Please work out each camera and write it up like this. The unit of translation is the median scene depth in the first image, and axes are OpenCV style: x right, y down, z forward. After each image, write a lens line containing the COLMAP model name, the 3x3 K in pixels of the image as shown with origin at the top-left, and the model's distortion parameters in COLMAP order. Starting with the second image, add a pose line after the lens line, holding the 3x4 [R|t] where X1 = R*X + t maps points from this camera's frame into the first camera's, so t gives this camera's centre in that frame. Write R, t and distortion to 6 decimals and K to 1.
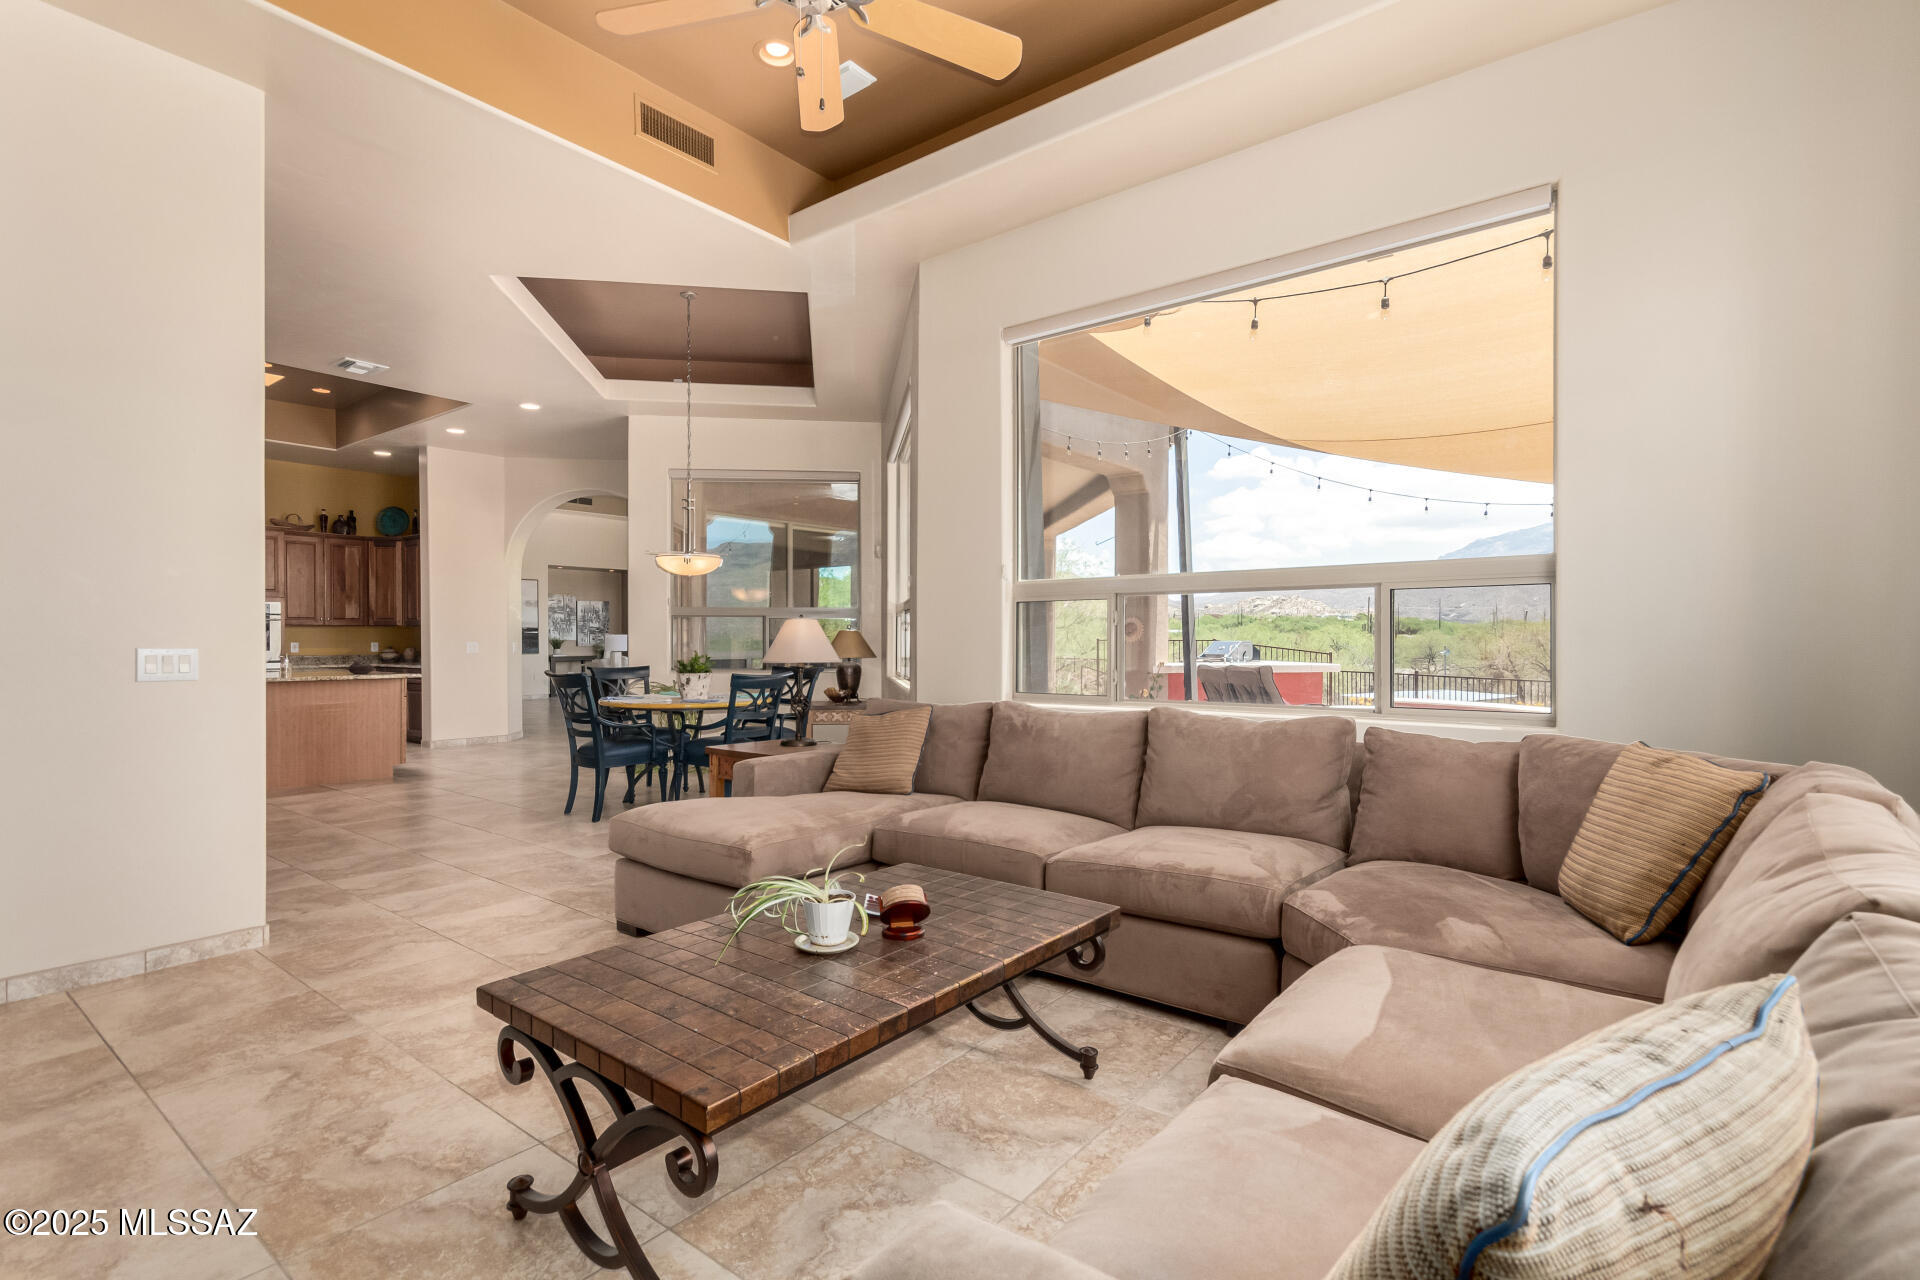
lens RADIAL K [[889.5, 0, 958.2], [0, 889.5, 641.5], [0, 0, 1]] dist [0.005097, 0.000494]
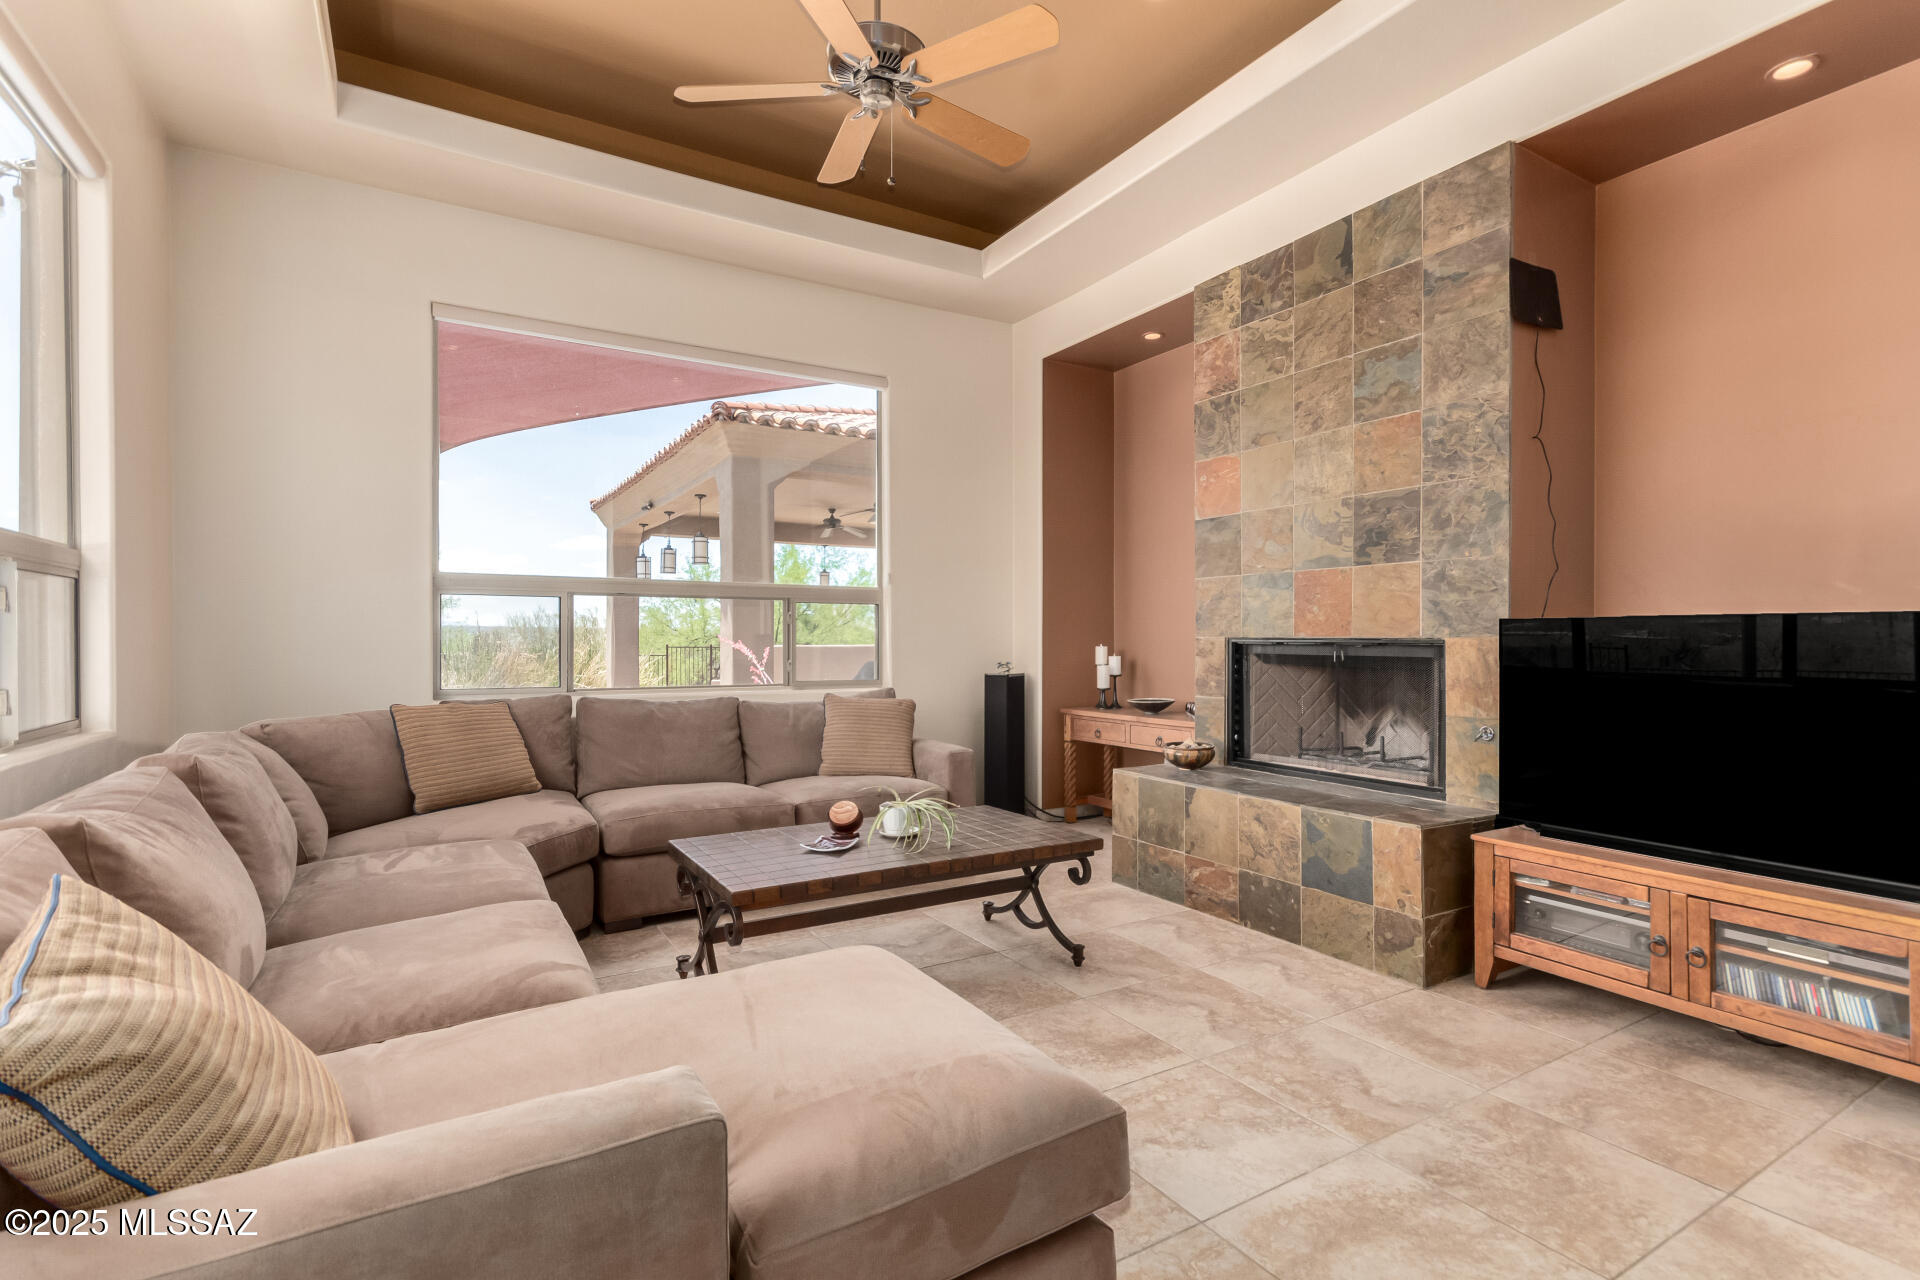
lens RADIAL K [[889.5, 0, 961.6], [0, 889.5, 643.2], [0, 0, 1]] dist [0.005097, 0.000494]
pose [[-0.929294, 0.009034, 0.369231, -0.689052], [0.009194, 0.999957, -0.001327, 0.005056], [-0.369227, 0.002162, -0.929337, 2.017252]]
